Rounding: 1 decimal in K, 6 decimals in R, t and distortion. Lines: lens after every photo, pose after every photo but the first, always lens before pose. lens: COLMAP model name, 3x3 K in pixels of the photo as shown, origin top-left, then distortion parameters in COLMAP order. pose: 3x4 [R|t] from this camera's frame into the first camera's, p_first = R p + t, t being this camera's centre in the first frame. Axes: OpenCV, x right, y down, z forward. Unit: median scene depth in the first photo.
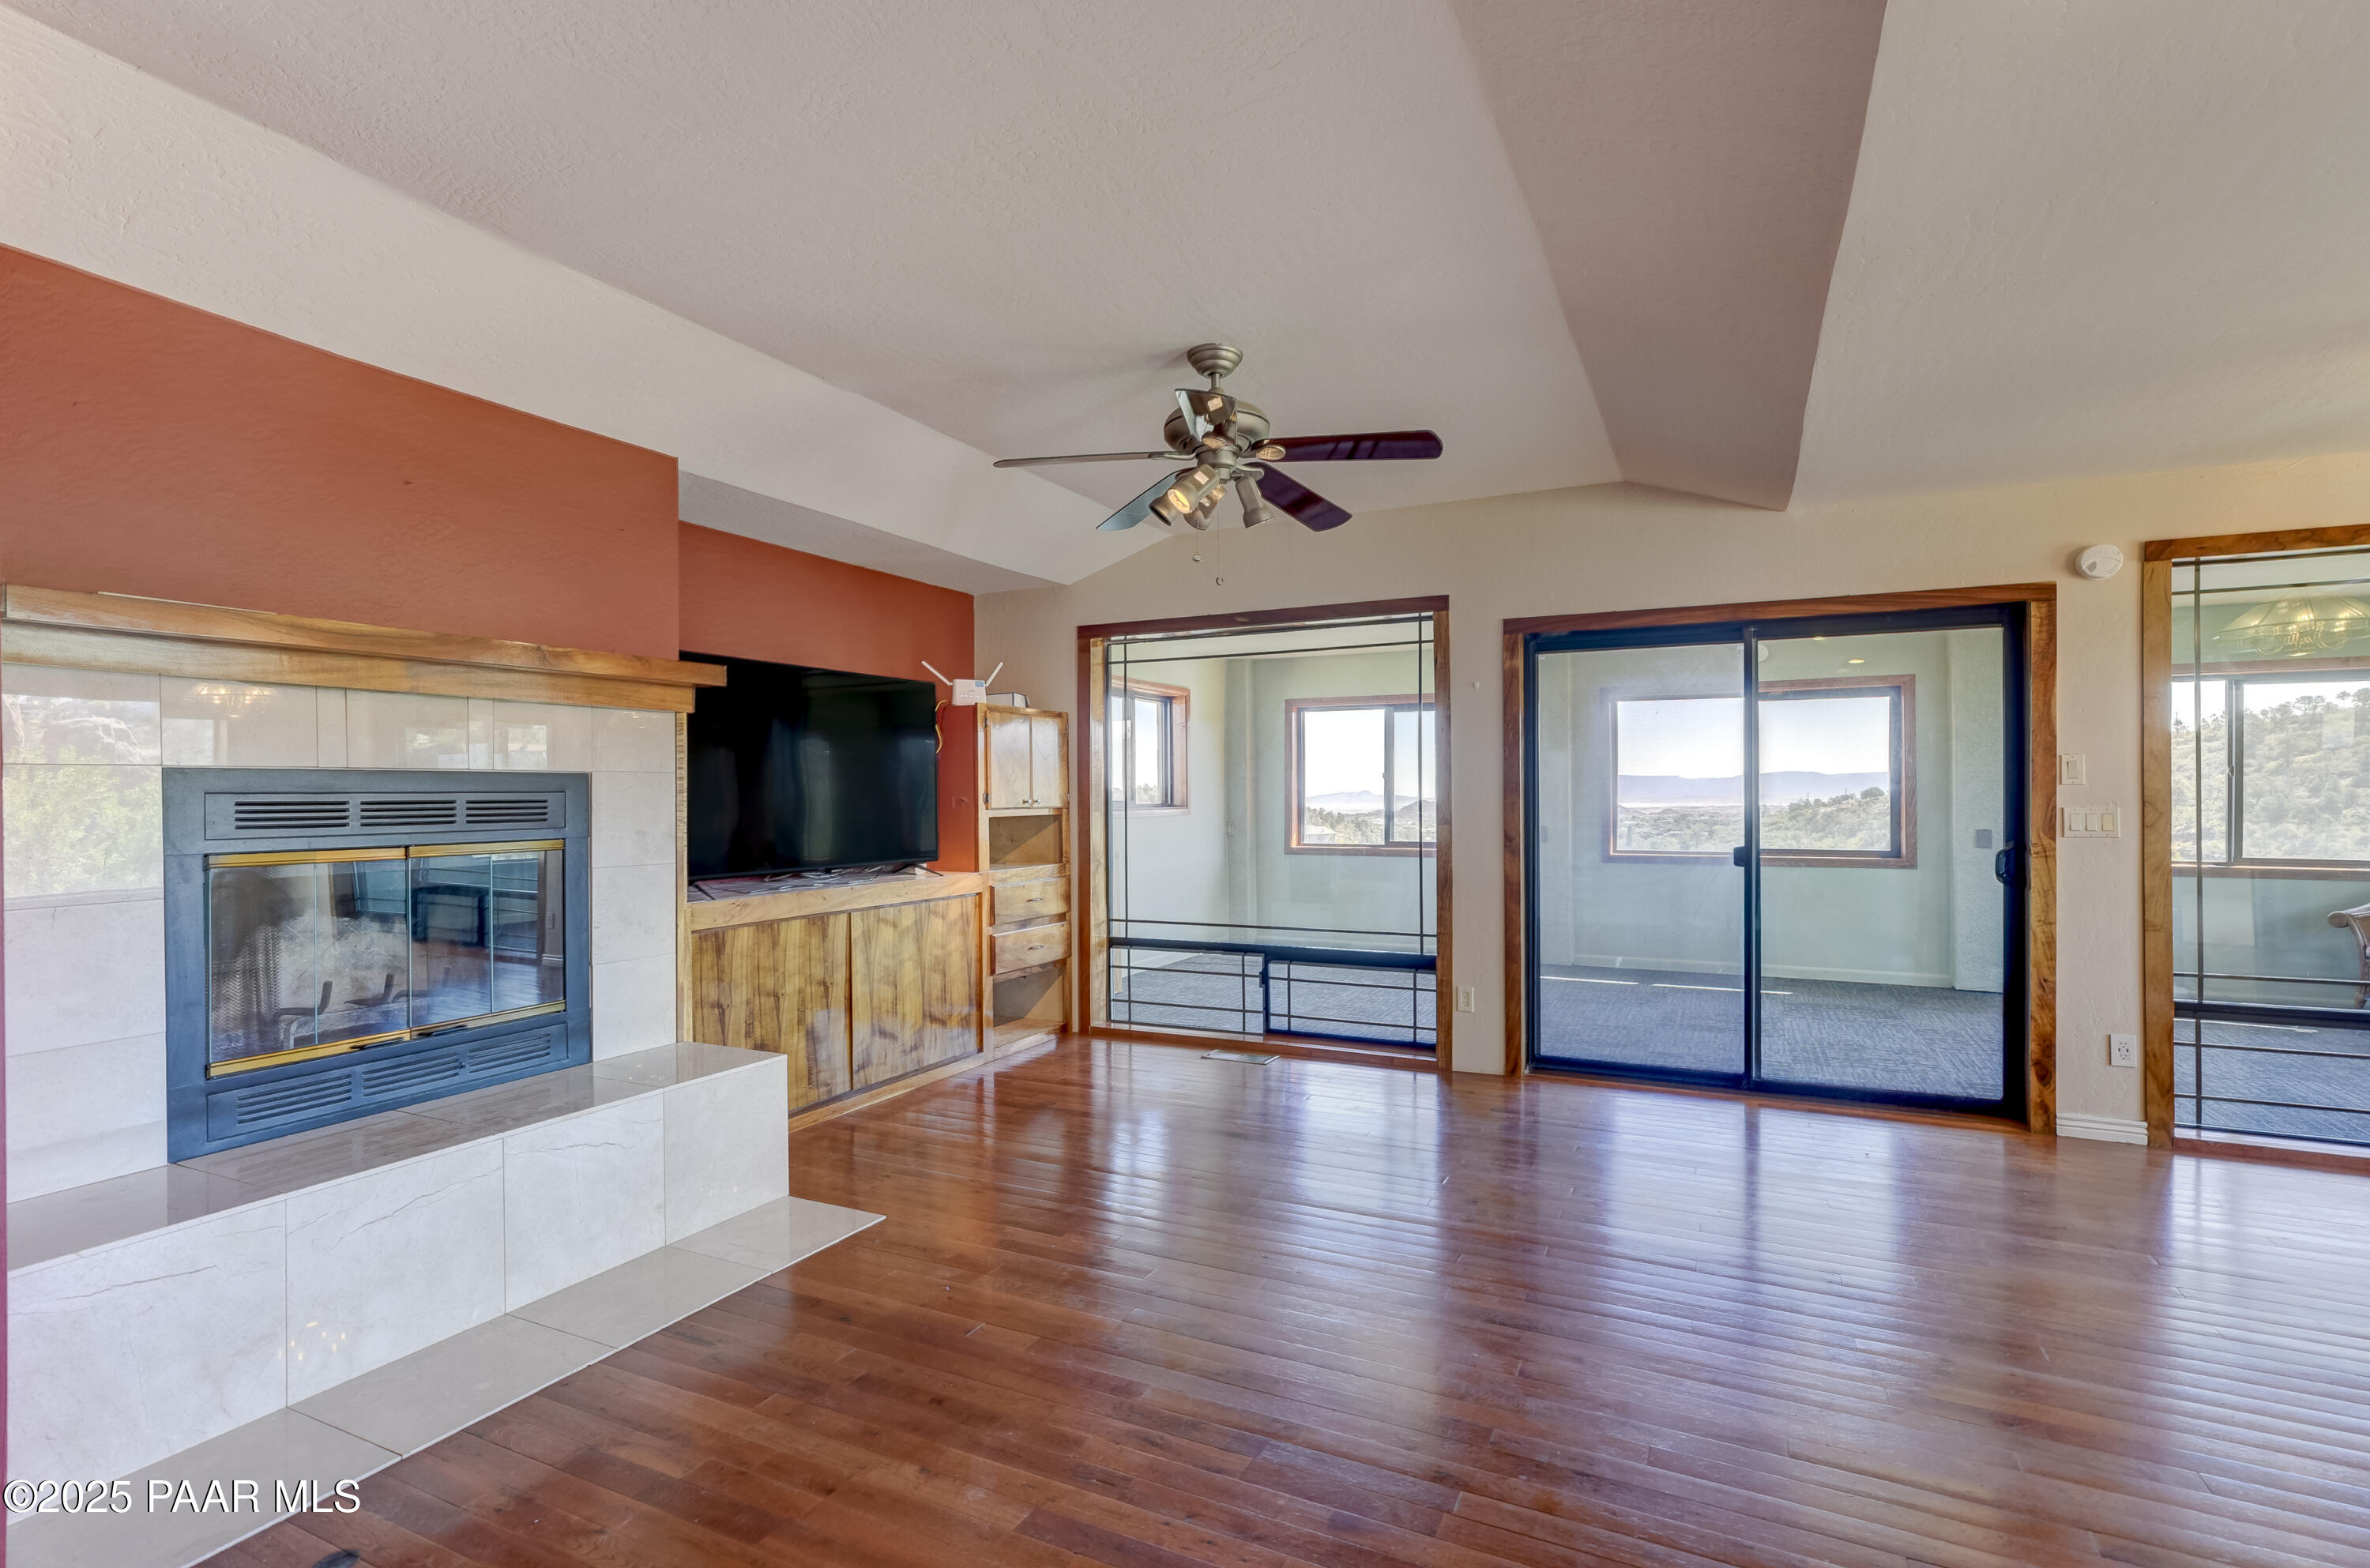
lens RADIAL K [[1088.2, 0, 1185.0], [0, 1088.2, 784.0], [0, 0, 1]] dist [0.000915, 0.000398]
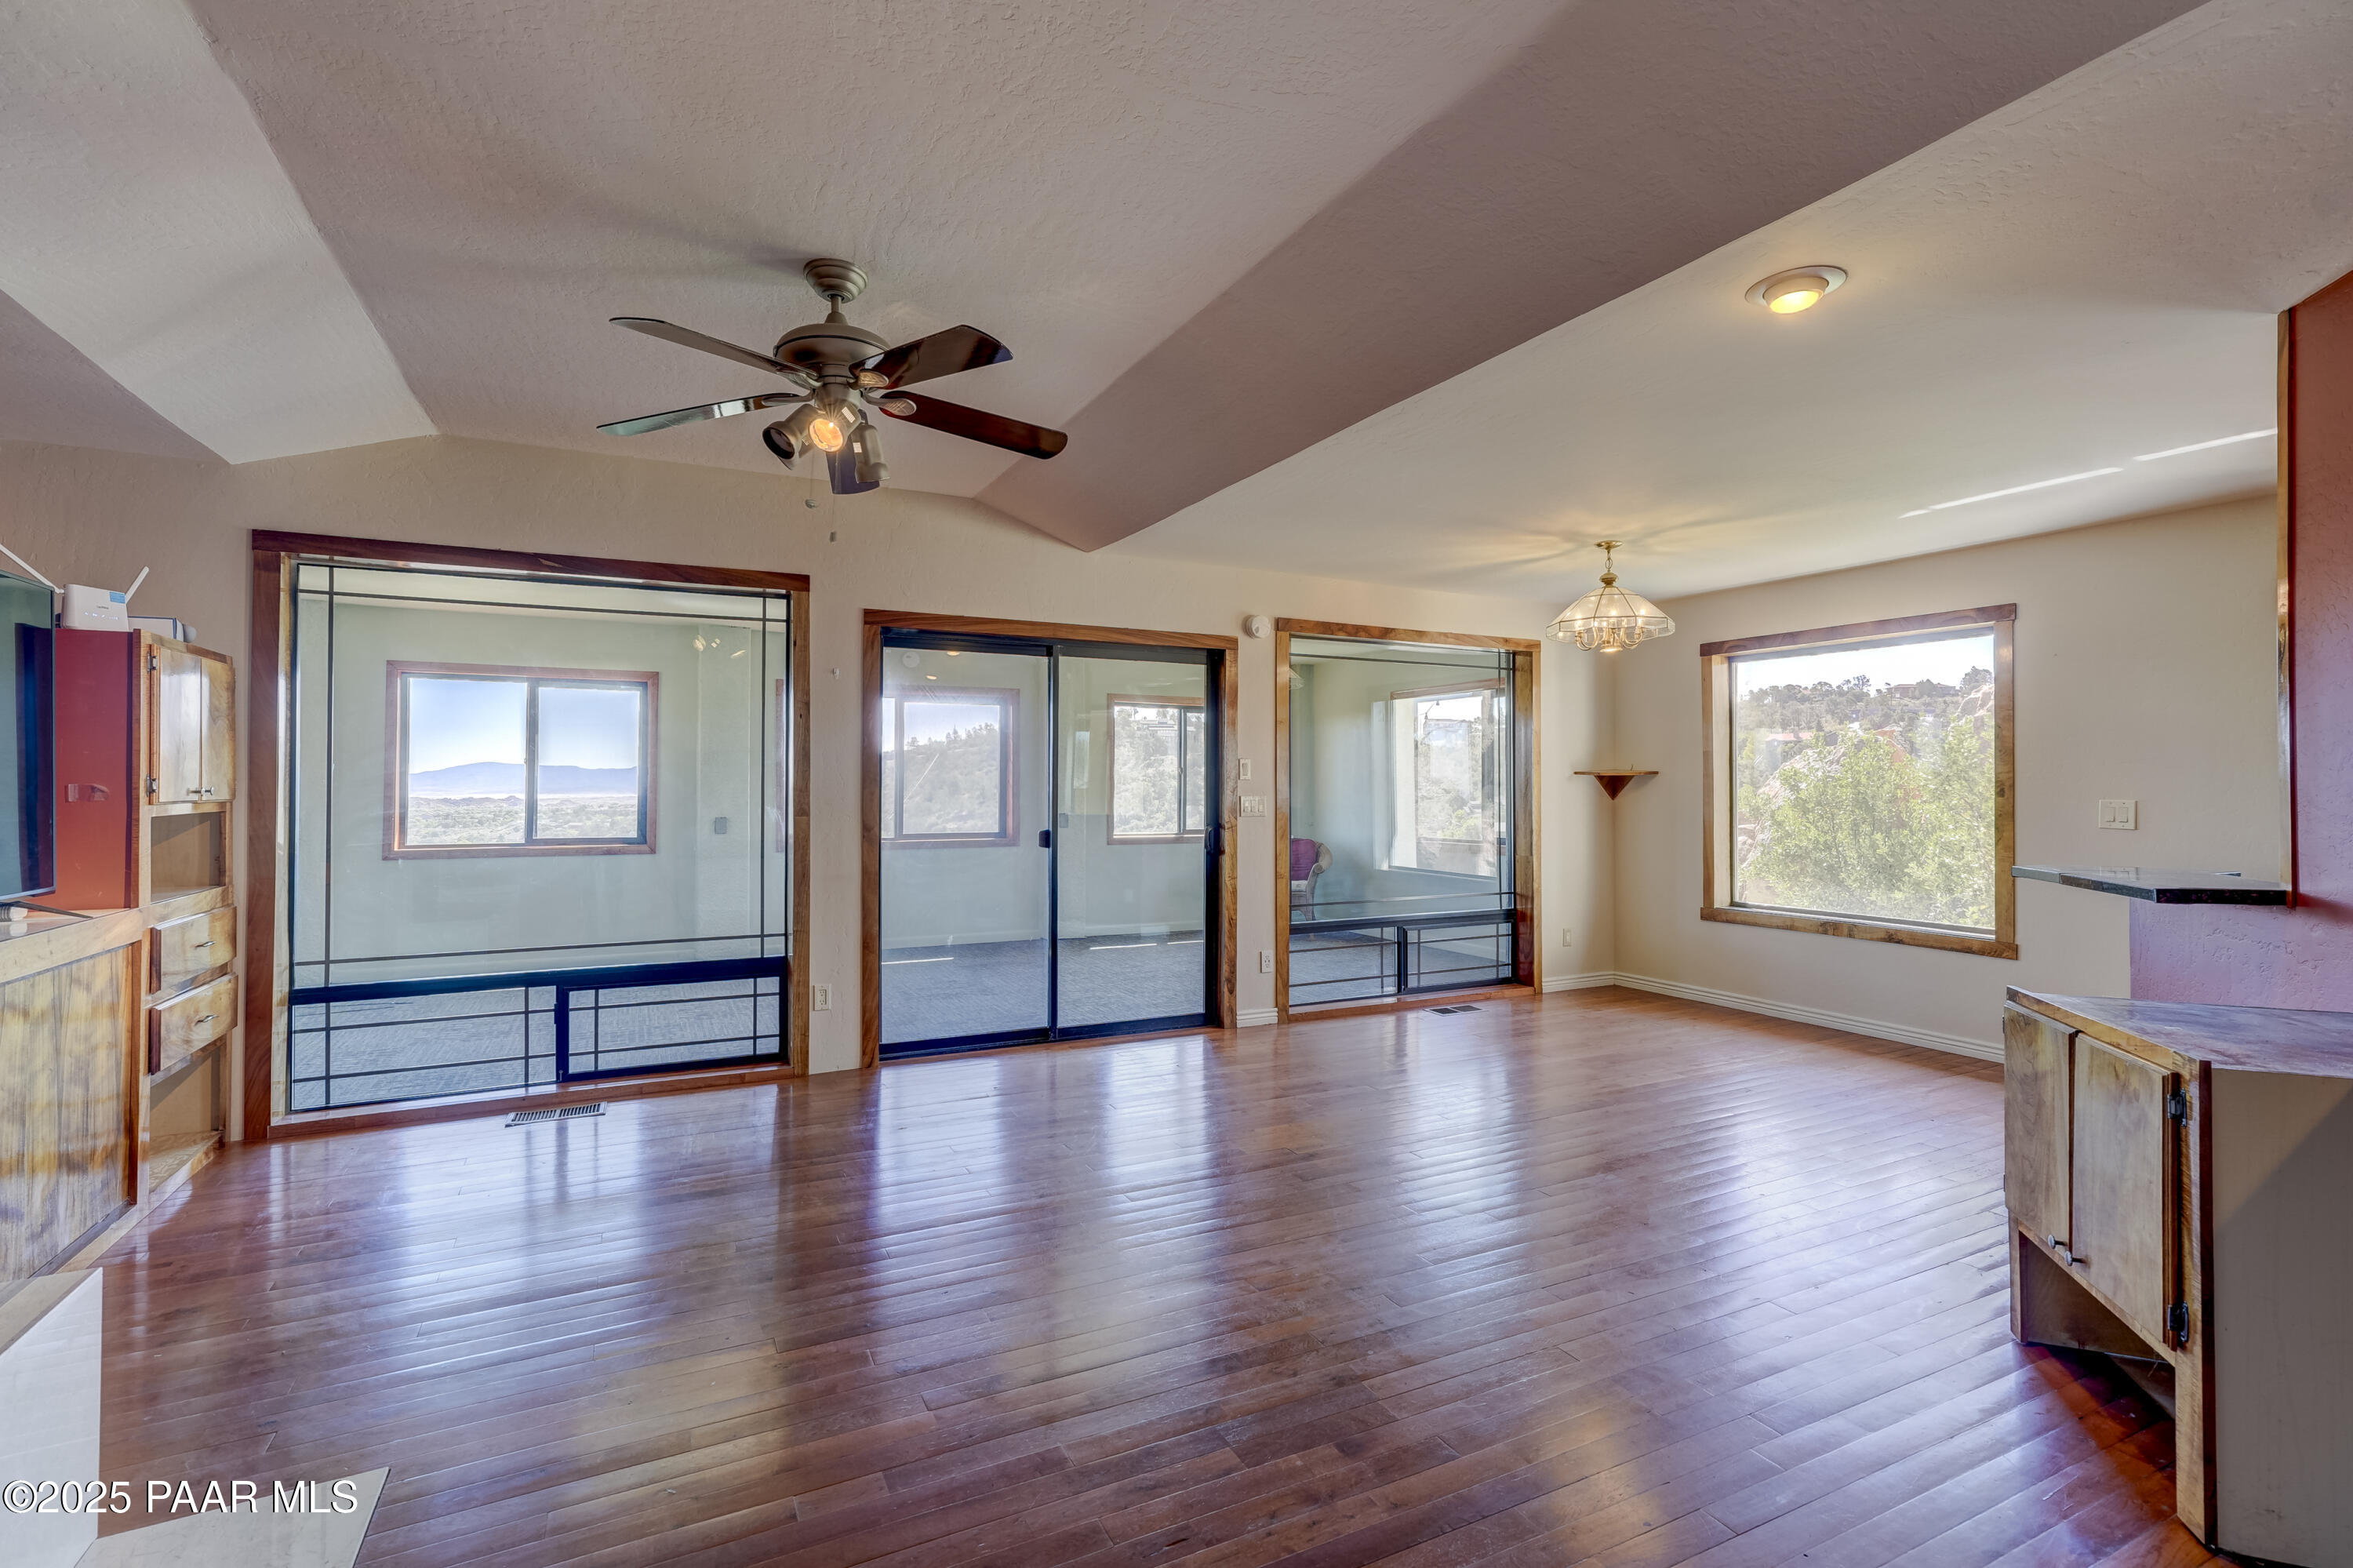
lens RADIAL K [[1093.5, 0, 1132.2], [0, 1093.5, 760.8], [0, 0, 1]] dist [-0.003838, -0.000738]
pose [[0.615867, 0.021764, 0.787550, -0.326054], [-0.013198, 0.999763, -0.017308, 0.001738], [-0.787740, 0.000265, 0.616008, 0.183217]]
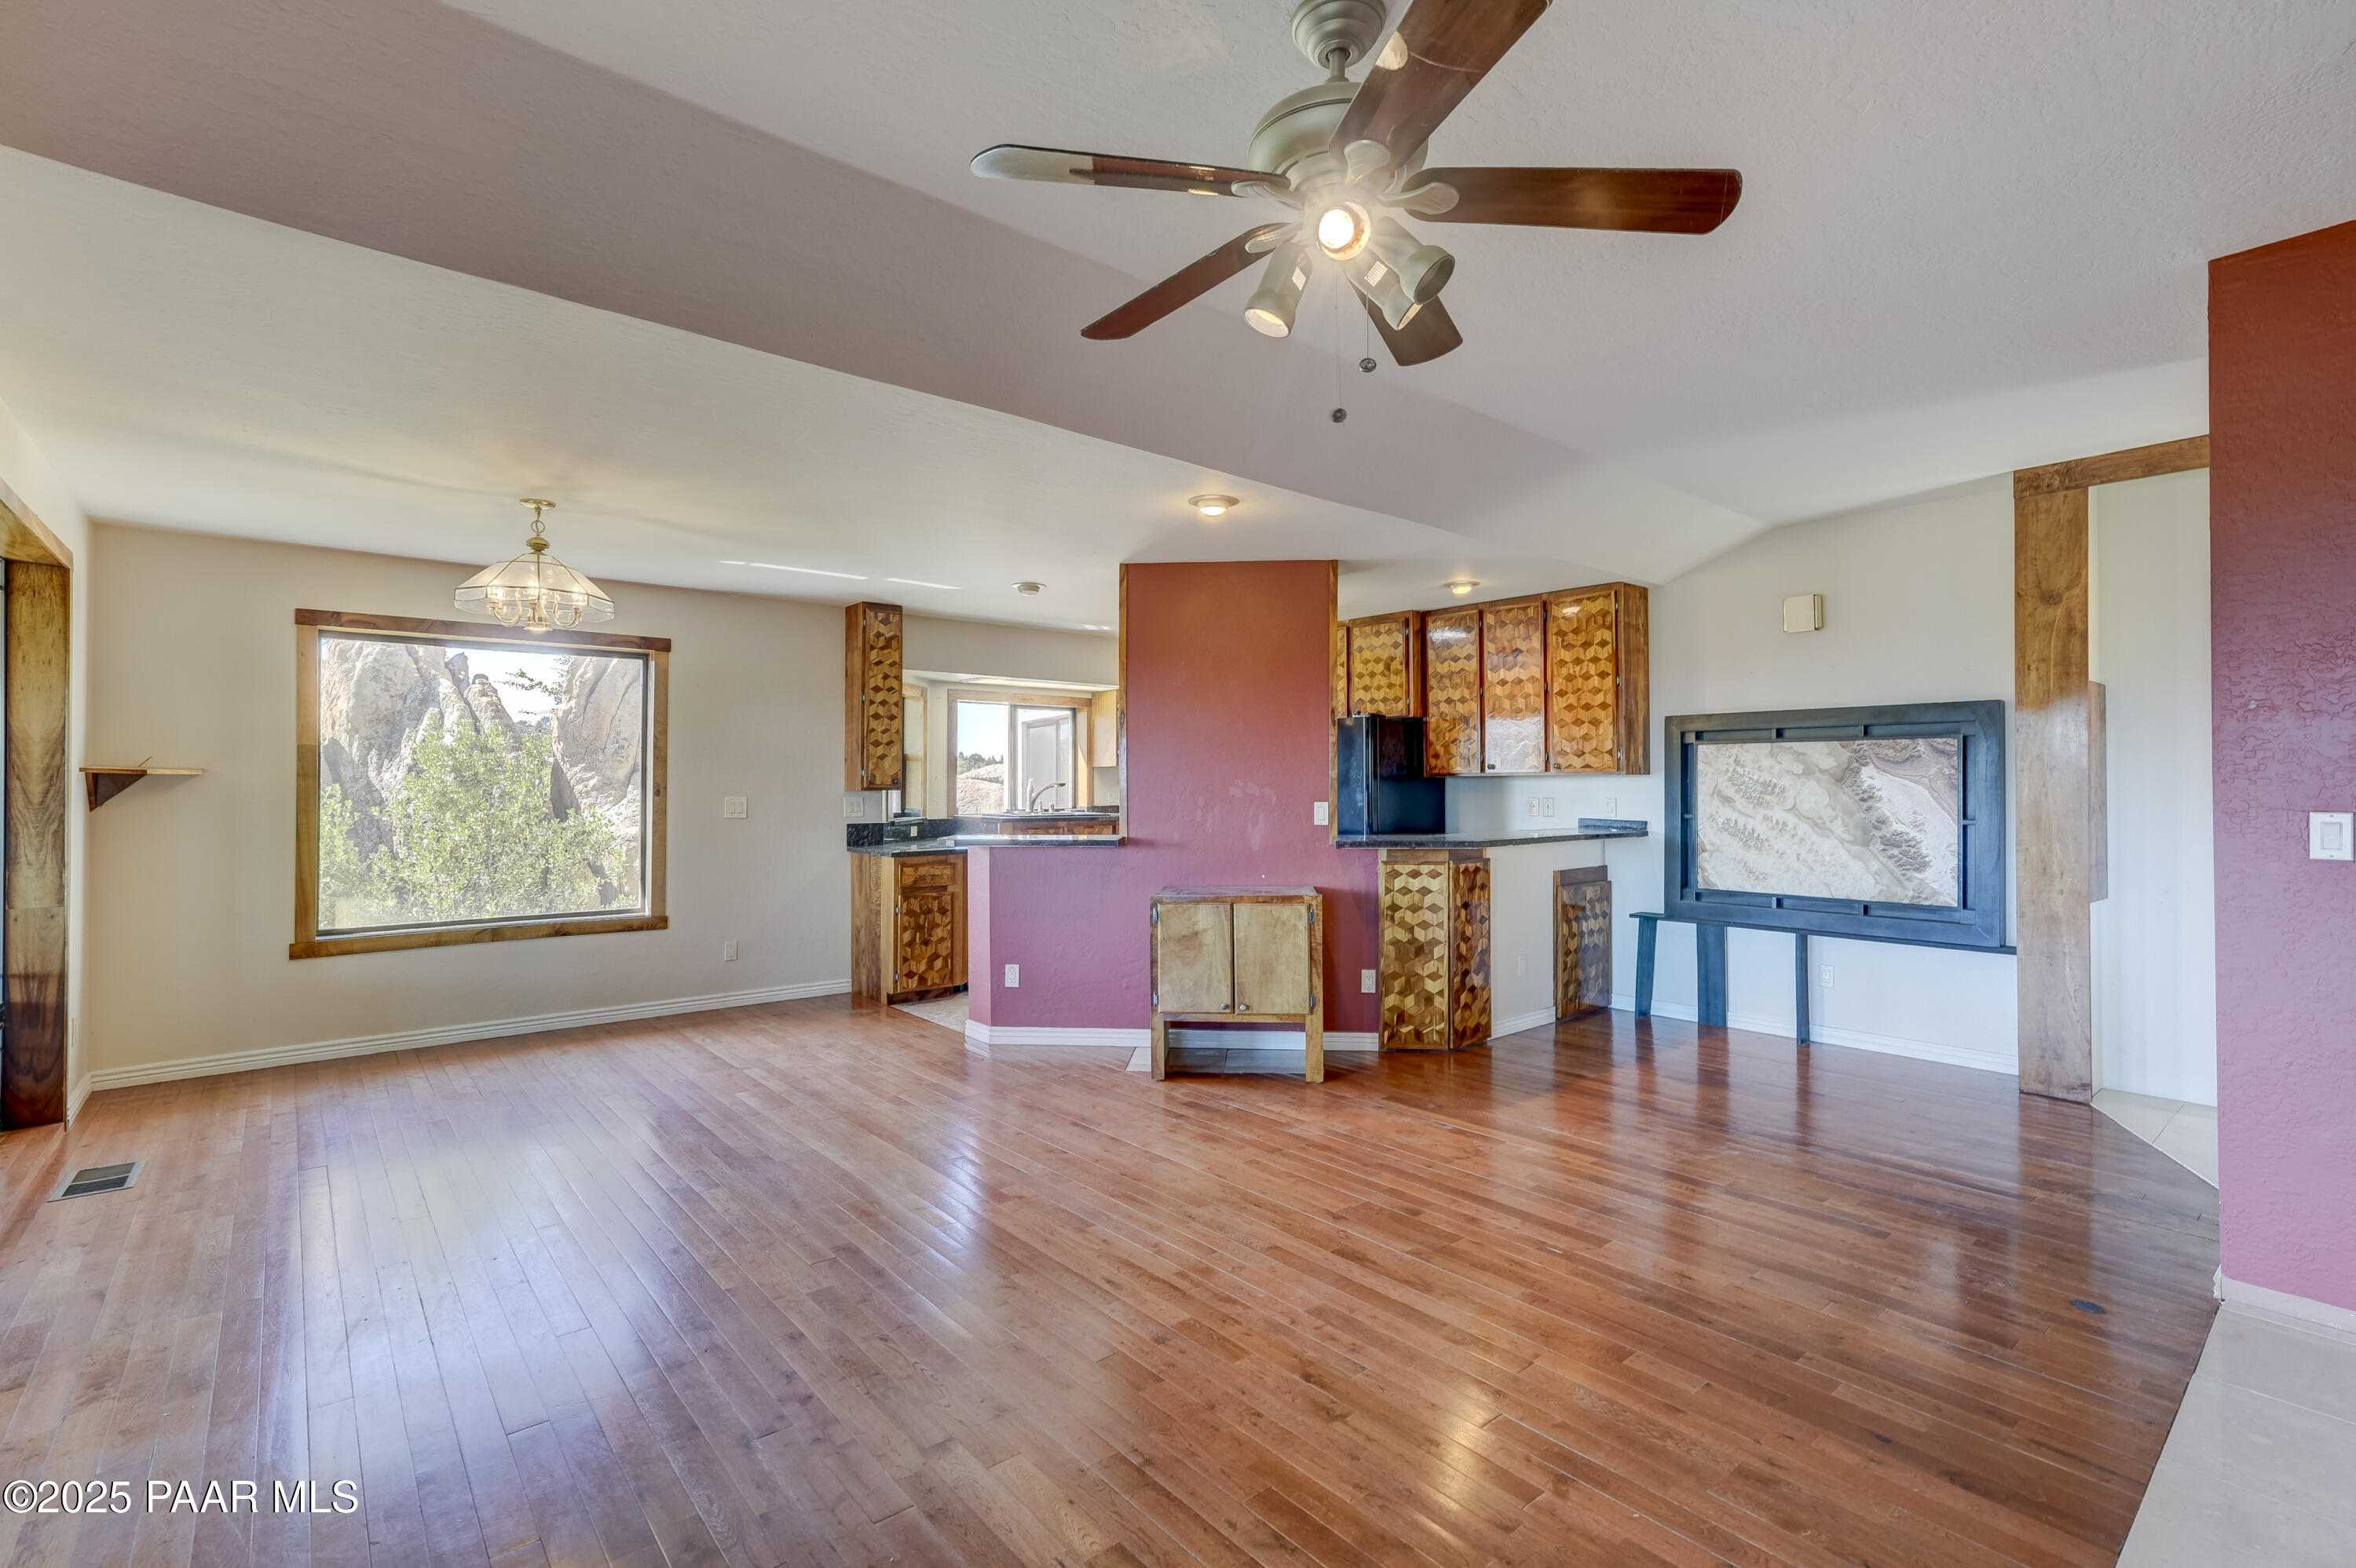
lens RADIAL K [[1057.9, 0, 1232.3], [0, 1057.9, 777.1], [0, 0, 1]] dist [0.001833, 0.000321]
pose [[-0.927110, 0.004654, 0.374761, -0.083237], [-0.003528, 0.999770, -0.021144, 0.008189], [-0.374773, -0.020925, -0.926880, 0.997297]]
